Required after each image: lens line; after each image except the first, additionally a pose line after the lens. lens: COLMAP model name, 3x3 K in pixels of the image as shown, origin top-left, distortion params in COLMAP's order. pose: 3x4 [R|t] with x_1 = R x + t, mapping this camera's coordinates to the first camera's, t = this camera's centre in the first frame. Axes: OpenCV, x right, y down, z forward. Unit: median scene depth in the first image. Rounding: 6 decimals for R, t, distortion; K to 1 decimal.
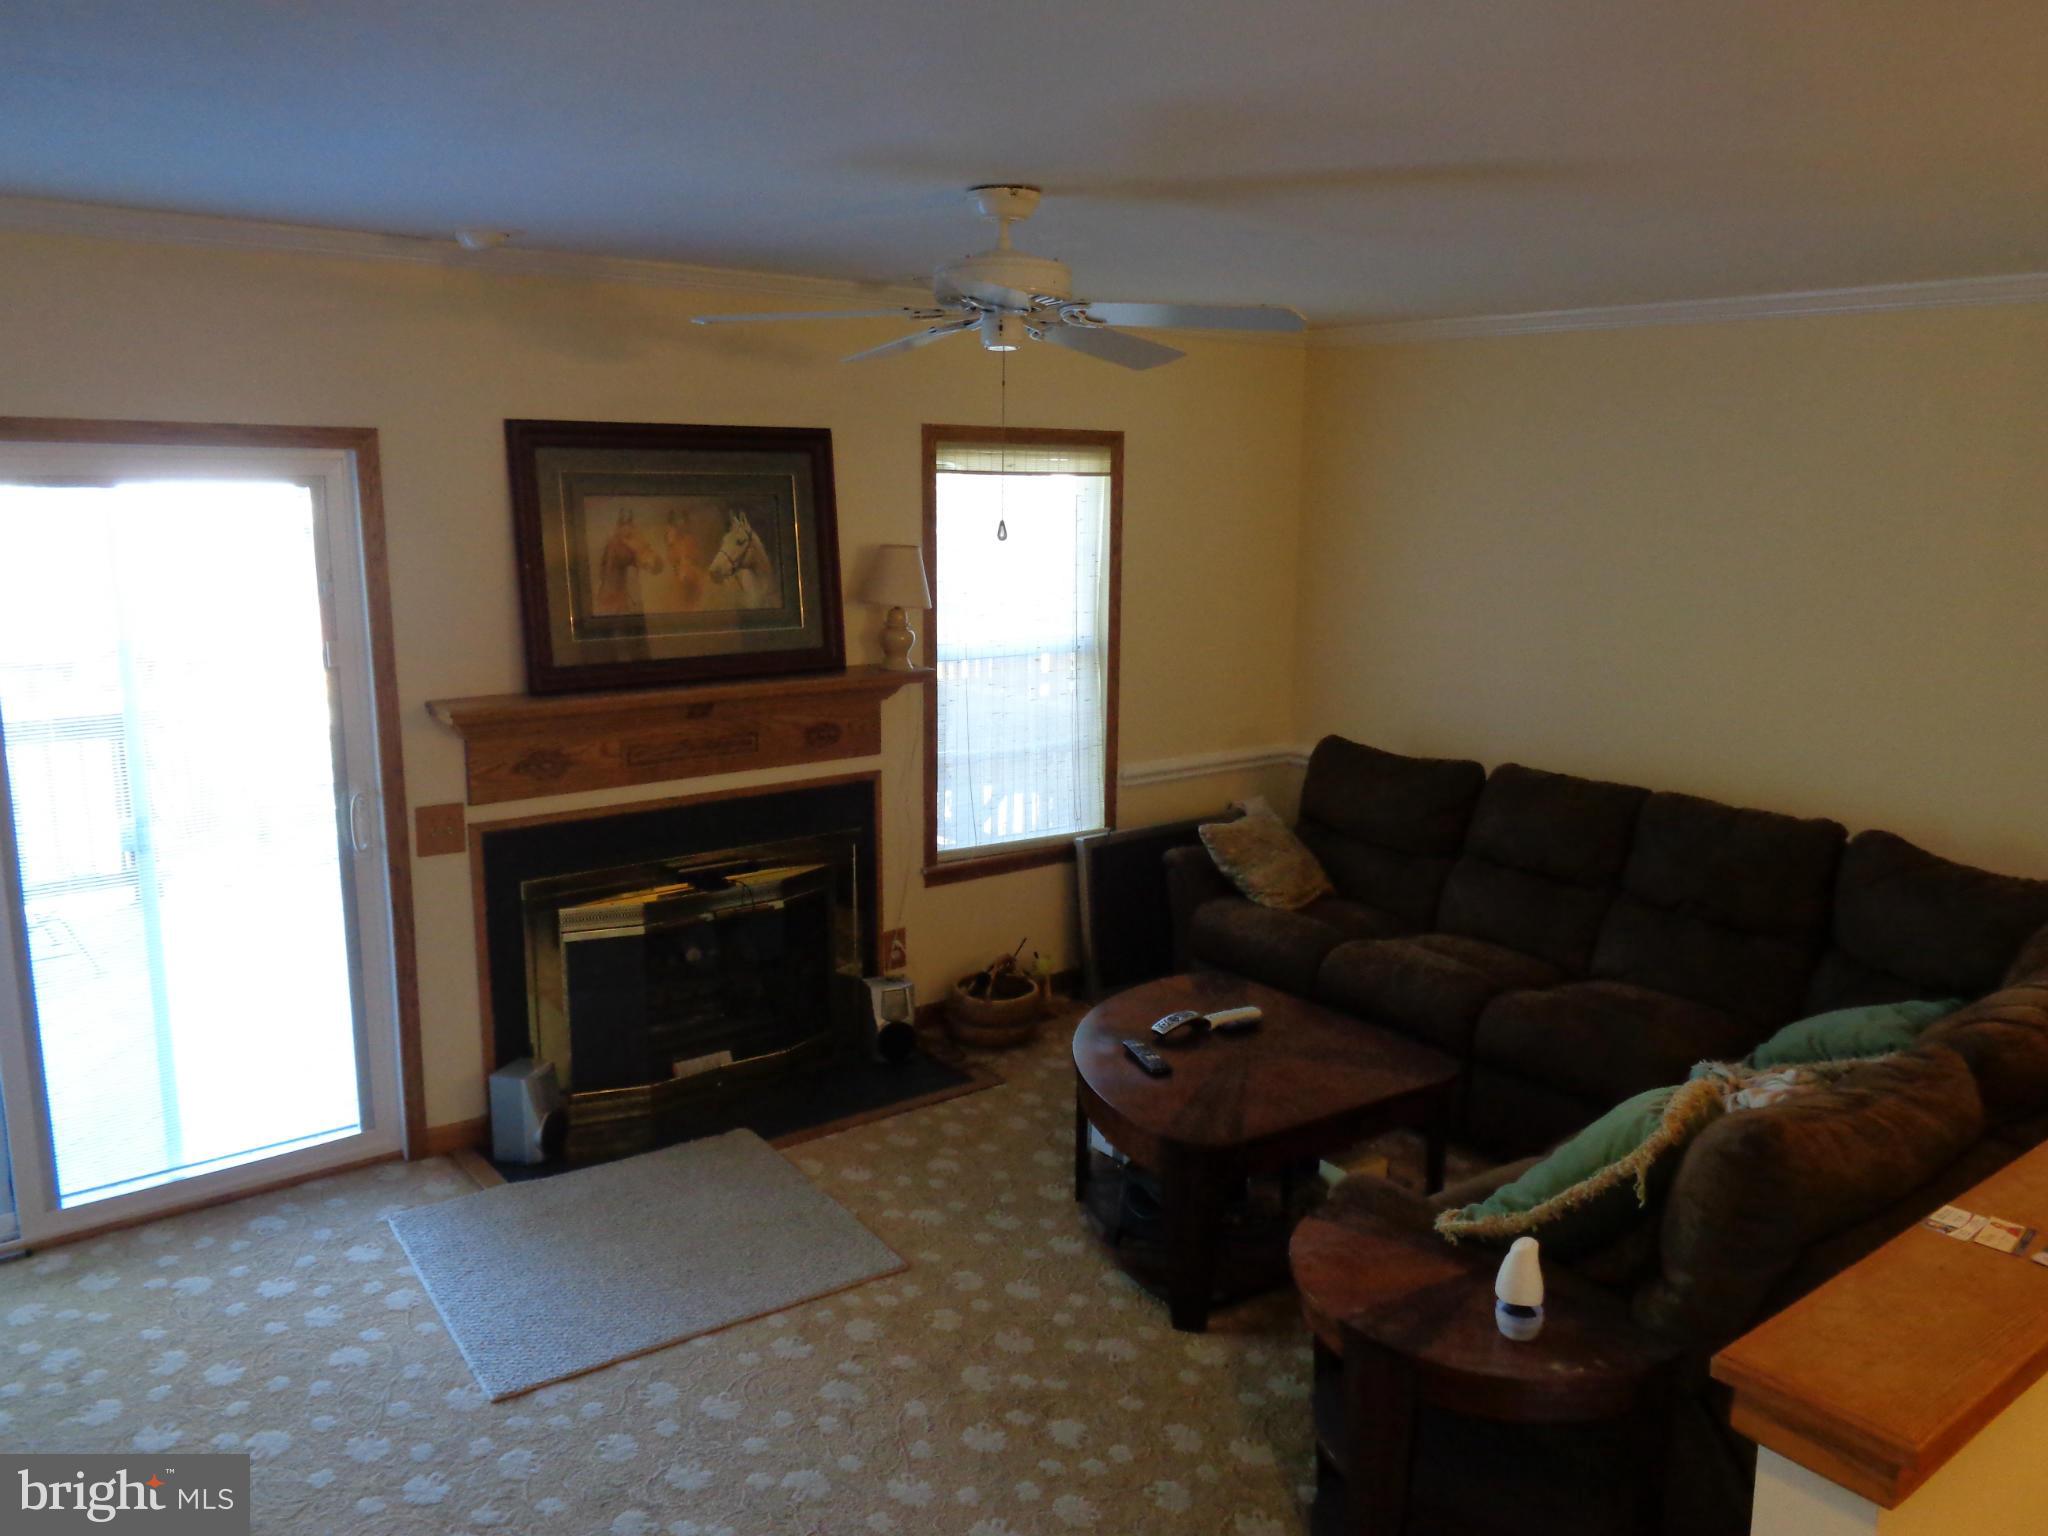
lens RADIAL K [[1544.2, 0, 1030.4], [0, 1544.2, 758.4], [0, 0, 1]] dist [0.004315, 0.007029]
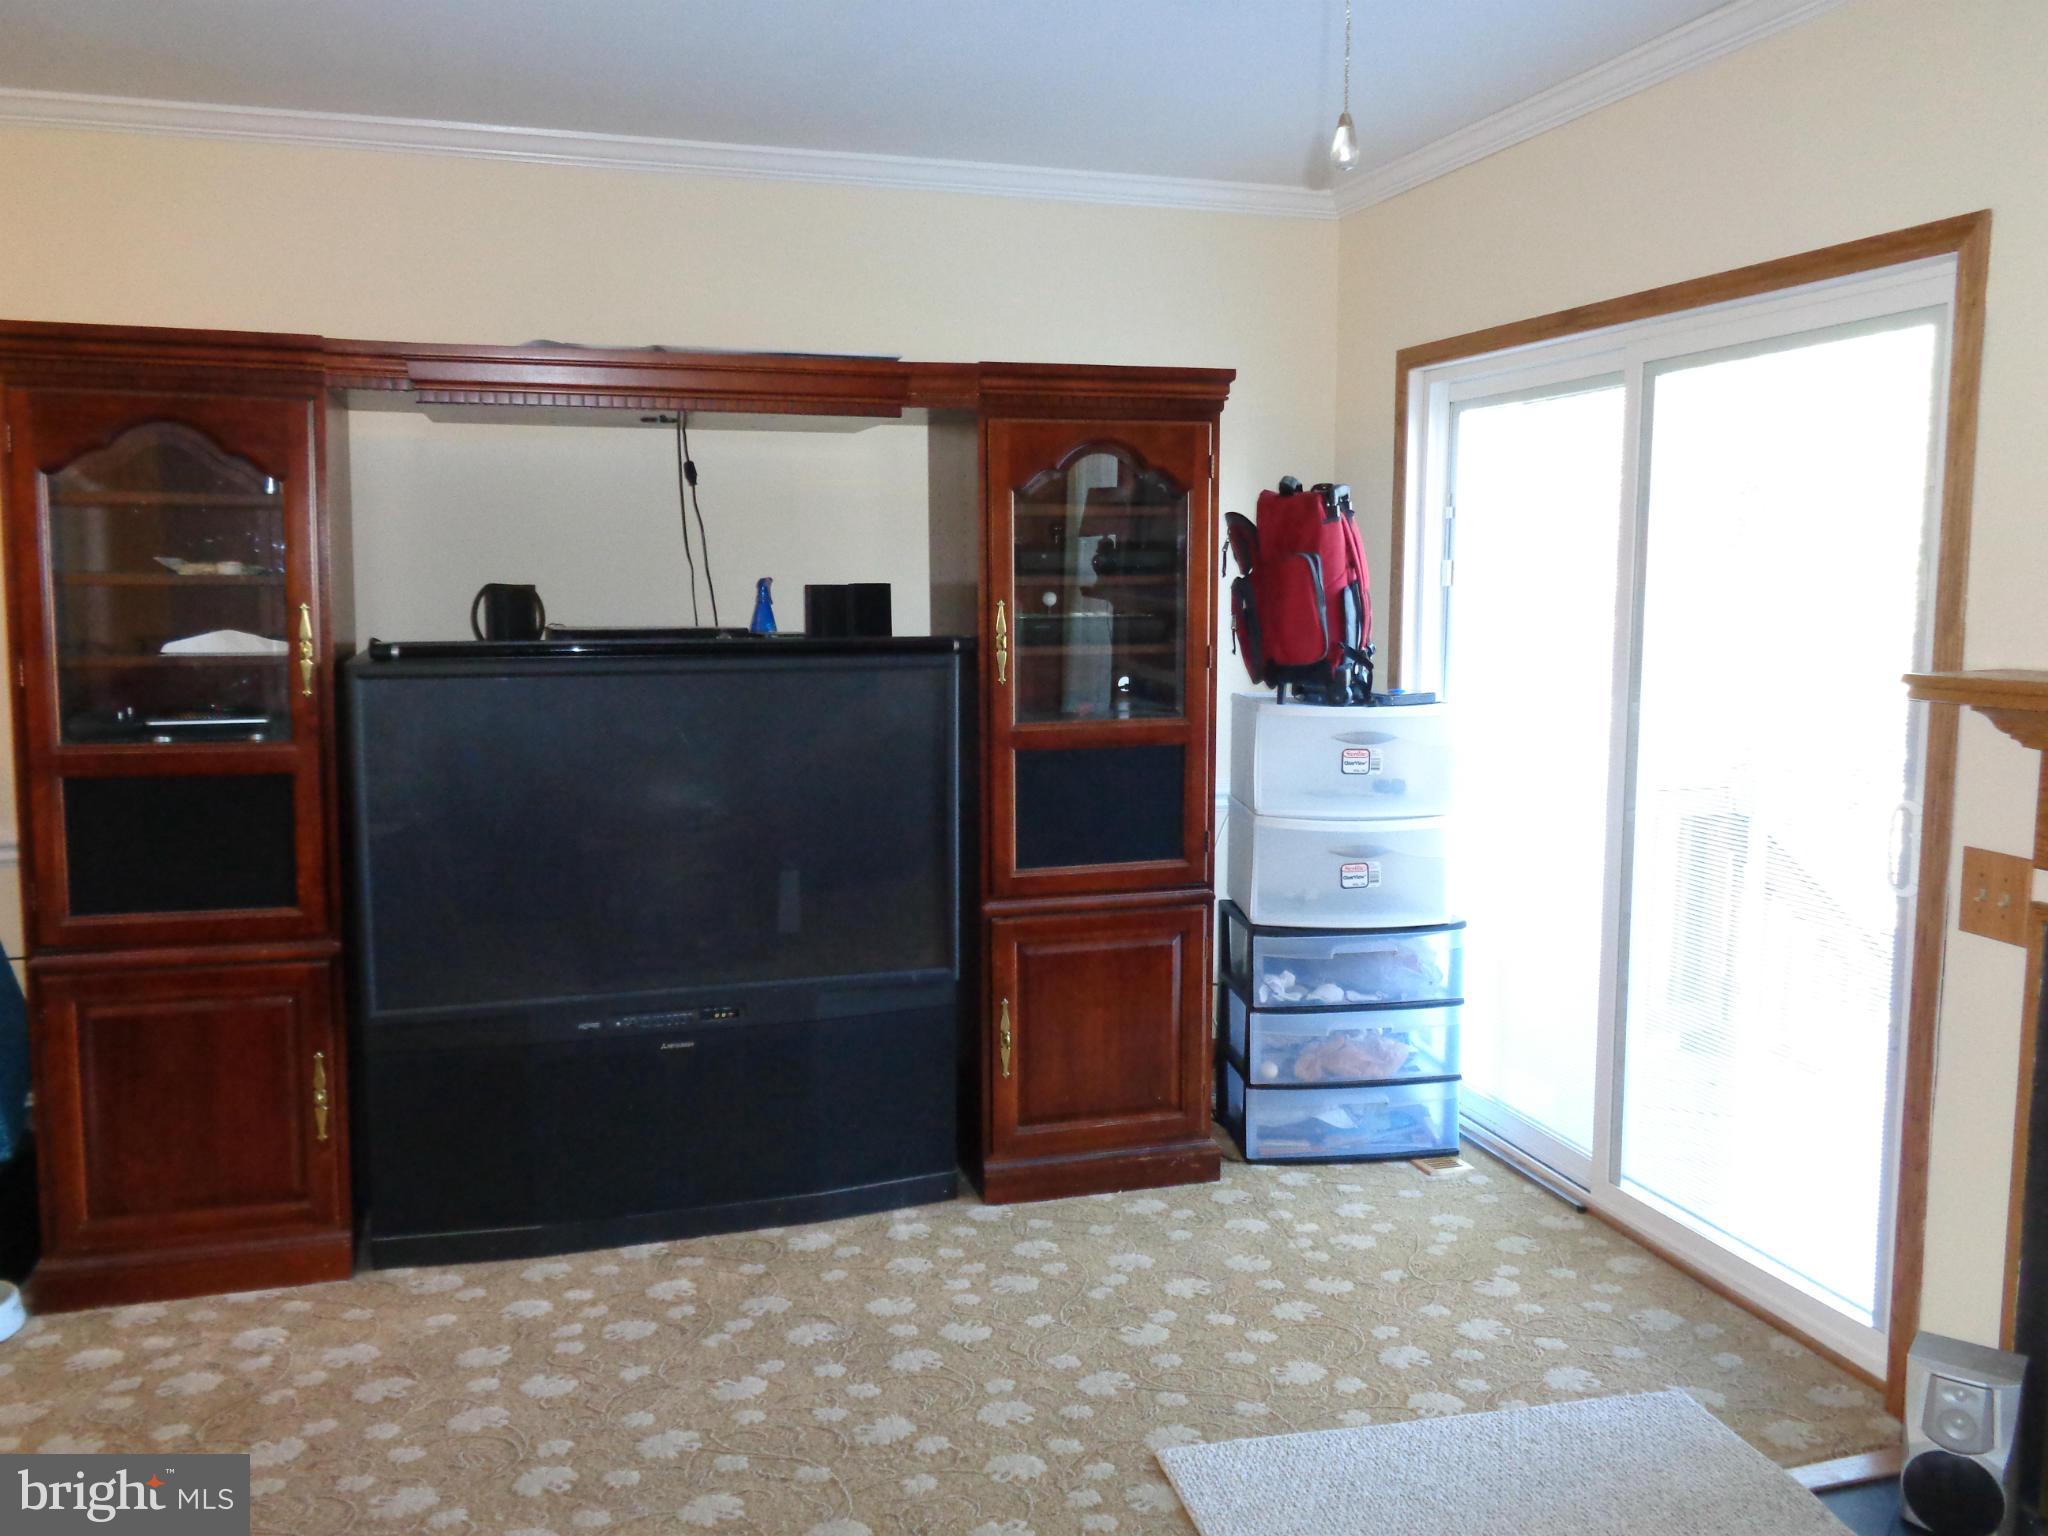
lens RADIAL K [[1618.1, 0, 1024.0], [0, 1618.1, 768.0], [0, 0, 1]] dist [-0.010151, -0.005840]
pose [[-0.374478, 0.100430, -0.921781, 0.279018], [-0.174940, 0.968611, 0.176603, -0.039687], [0.910583, 0.227390, -0.345155, 0.796802]]
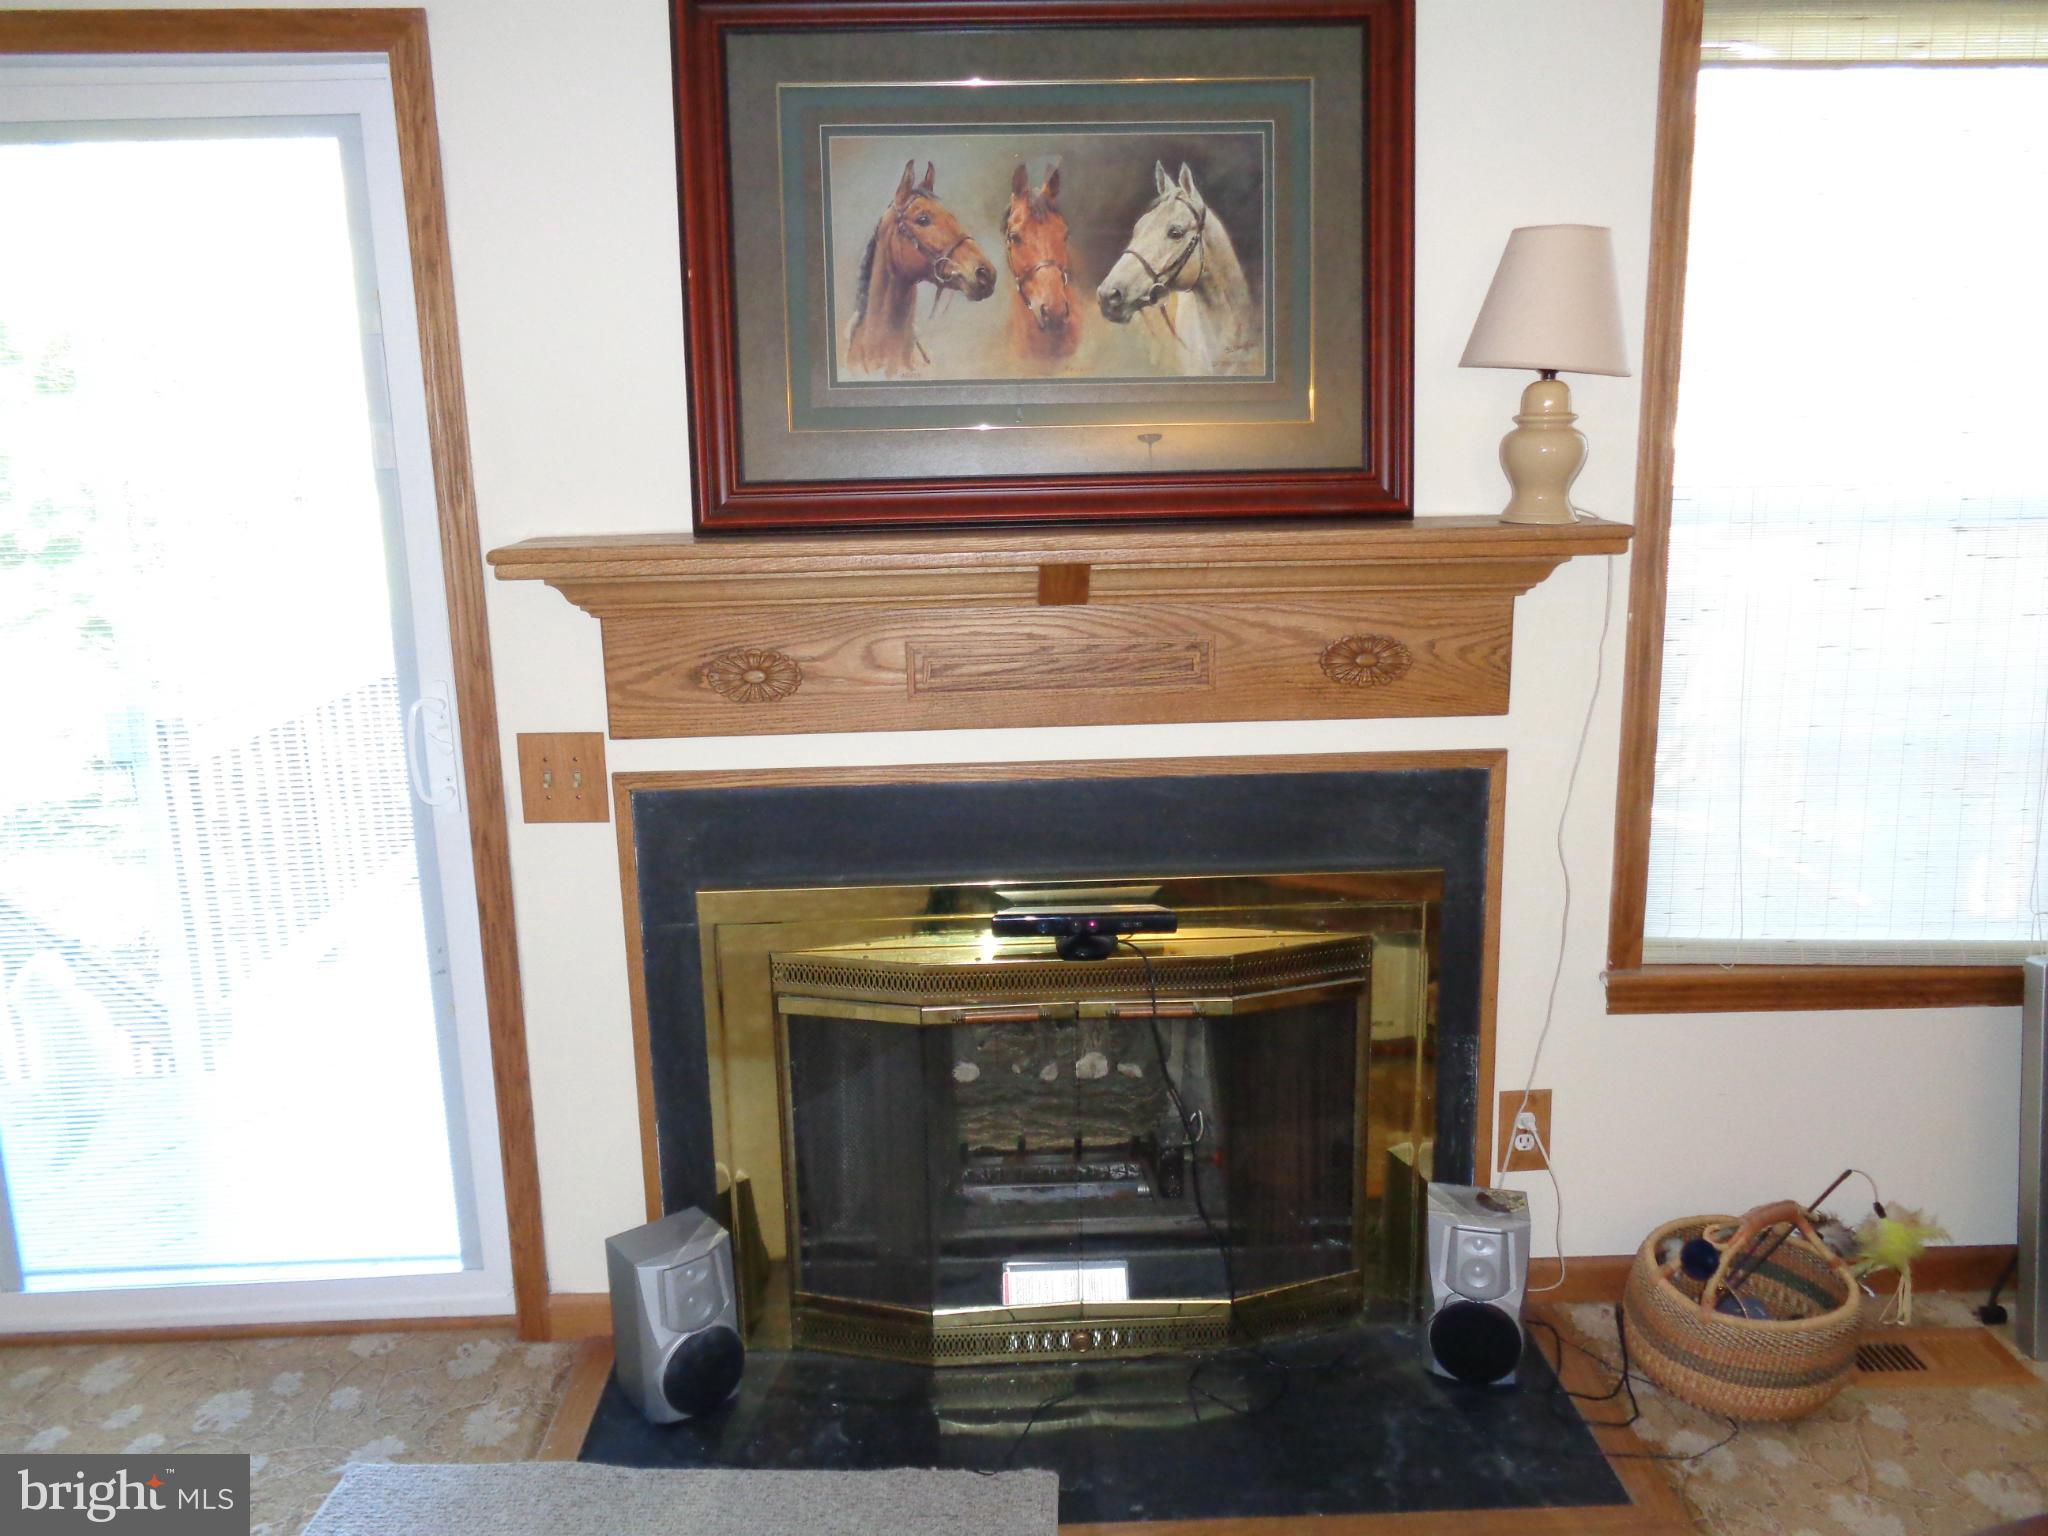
lens RADIAL K [[1544.2, 0, 1030.4], [0, 1544.2, 758.4], [0, 0, 1]] dist [0.004315, 0.007029]
pose [[0.800202, 0.096393, -0.591934, 0.069072], [-0.081074, 0.995325, 0.052485, -0.002841], [0.594226, 0.005992, 0.804276, 0.604214]]
